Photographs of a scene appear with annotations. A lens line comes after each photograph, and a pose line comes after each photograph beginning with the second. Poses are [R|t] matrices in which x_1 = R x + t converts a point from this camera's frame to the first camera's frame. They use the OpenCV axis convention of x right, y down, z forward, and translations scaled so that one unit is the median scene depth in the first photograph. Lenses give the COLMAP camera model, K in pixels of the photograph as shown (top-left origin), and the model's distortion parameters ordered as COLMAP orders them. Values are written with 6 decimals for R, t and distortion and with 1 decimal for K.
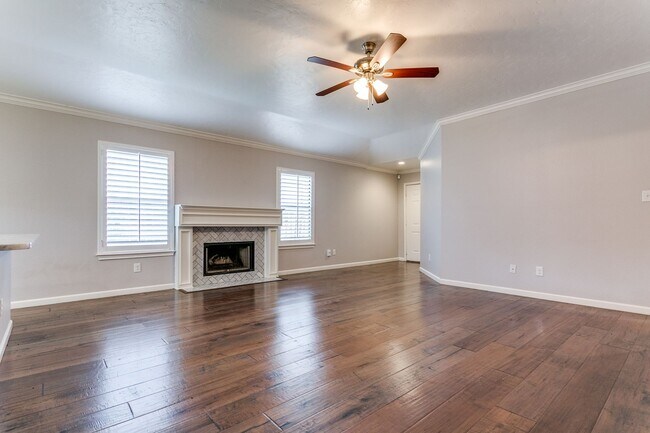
lens RADIAL K [[317.0, 0, 323.5], [0, 317.0, 219.6], [0, 0, 1]] dist [-0.001846, -0.000446]
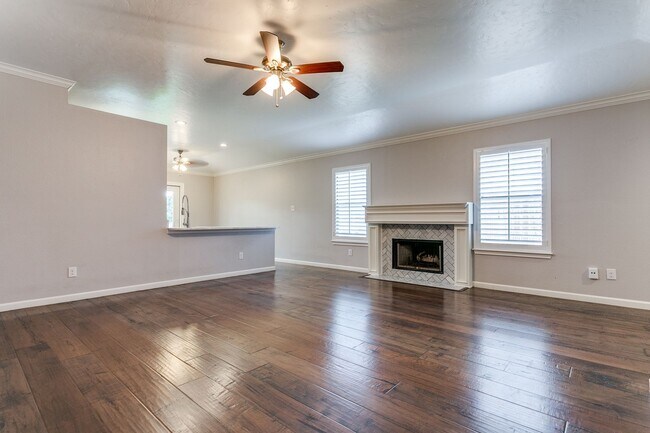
lens RADIAL K [[317.0, 0, 323.5], [0, 317.0, 219.6], [0, 0, 1]] dist [-0.001846, -0.000446]
pose [[0.126043, -0.009680, -0.991978, 0.636944], [0.010743, 0.999907, -0.008392, 0.013140], [0.991967, -0.009599, 0.126135, 0.568613]]
